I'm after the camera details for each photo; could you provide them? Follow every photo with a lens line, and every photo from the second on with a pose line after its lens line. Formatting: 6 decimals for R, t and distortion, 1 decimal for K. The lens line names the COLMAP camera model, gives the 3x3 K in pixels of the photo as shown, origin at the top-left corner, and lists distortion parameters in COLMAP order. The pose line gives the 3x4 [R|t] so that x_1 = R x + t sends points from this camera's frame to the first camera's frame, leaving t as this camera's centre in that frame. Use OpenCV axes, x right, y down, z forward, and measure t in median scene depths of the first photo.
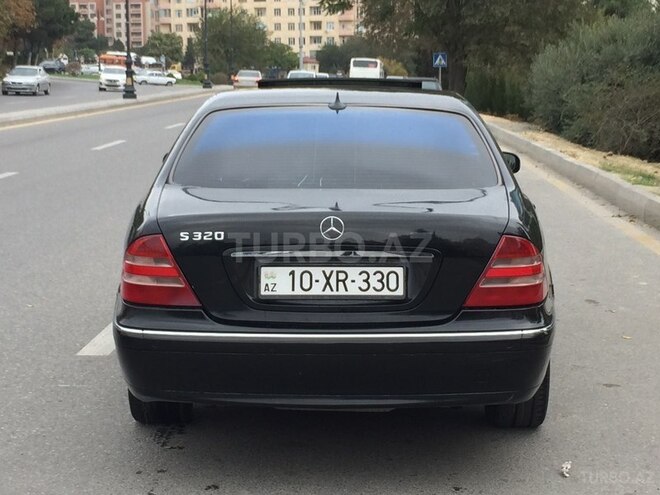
lens RADIAL K [[1355.9, 0, 331.1], [0, 1355.9, 248.3], [0, 0, 1]] dist [0.095457, 0.000000]
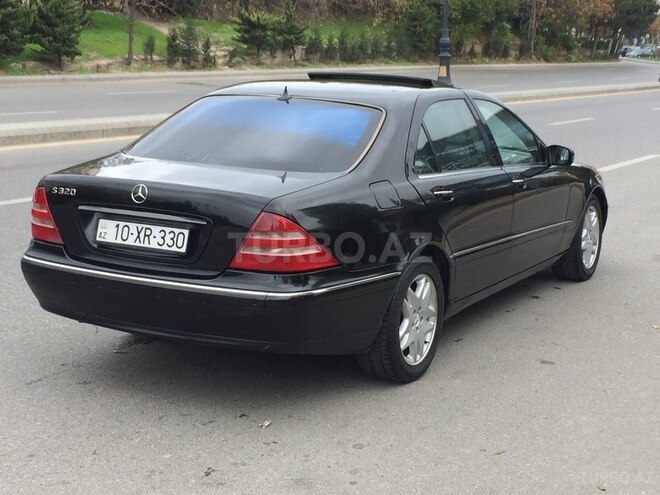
lens RADIAL K [[1143.9, 0, 329.7], [0, 1143.9, 248.6], [0, 0, 1]] dist [0.112431, 0.000000]
pose [[0.879730, 0.105864, -0.463538, 0.653846], [-0.088060, 0.994309, 0.059958, -0.043226], [0.467247, -0.011928, 0.884046, 0.133716]]
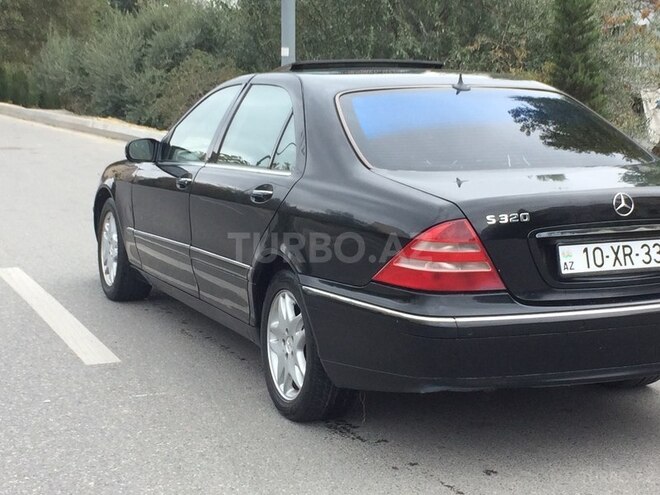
lens RADIAL K [[1355.9, 0, 328.3], [0, 1355.9, 244.6], [0, 0, 1]] dist [0.095457, 0.000000]
pose [[0.909731, -0.057130, 0.411249, -0.621772], [0.054549, 0.998348, 0.018019, -0.014852], [-0.411599, 0.006040, 0.911345, 0.153123]]
